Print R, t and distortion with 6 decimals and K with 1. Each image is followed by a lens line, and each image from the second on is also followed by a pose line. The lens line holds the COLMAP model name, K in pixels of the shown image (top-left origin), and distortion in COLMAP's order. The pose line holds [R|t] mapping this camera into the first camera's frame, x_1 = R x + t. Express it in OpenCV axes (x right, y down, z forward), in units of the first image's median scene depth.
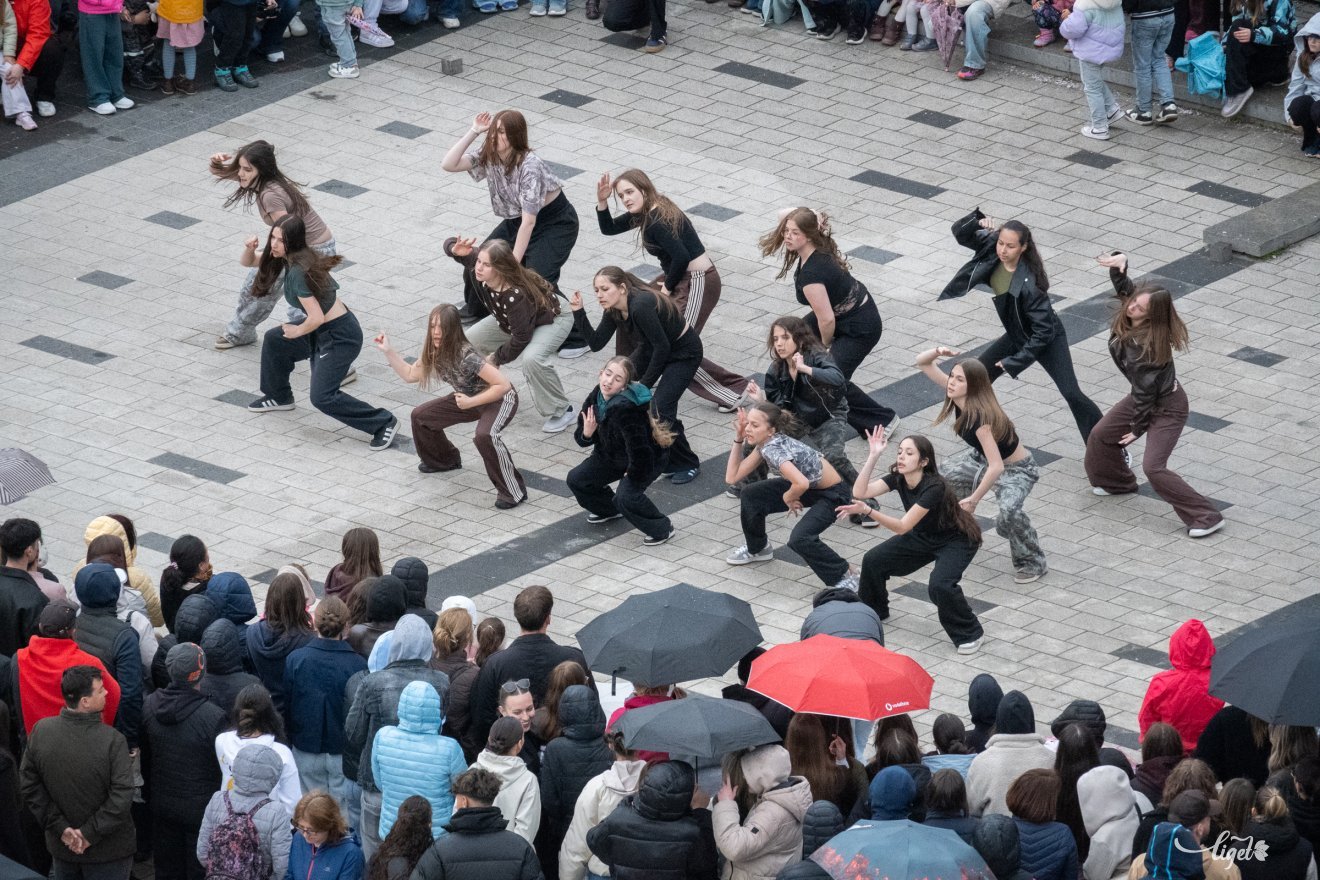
lens RADIAL K [[5650.5, 0, 660.0], [0, 5650.5, 440.0], [0, 0, 1]] dist [0.015380, 1.729533]
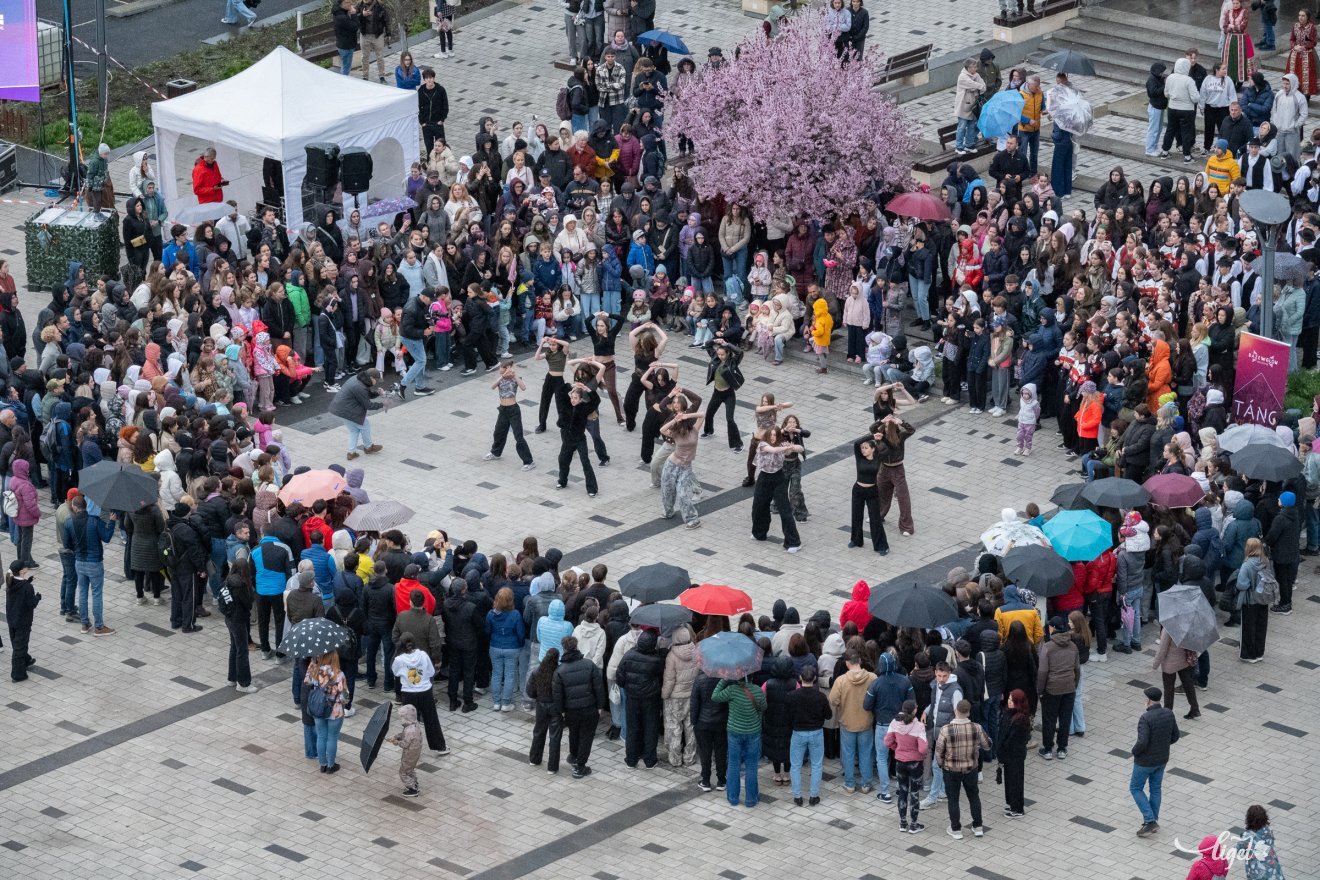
lens RADIAL K [[5650.5, 0, 660.0], [0, 5650.5, 440.0], [0, 0, 1]] dist [0.015380, 1.729533]
pose [[0.999802, 0.019172, -0.005253, 0.015953], [-0.019163, 0.999815, 0.001658, -0.033493], [0.005284, -0.001557, 0.999985, -1.533125]]
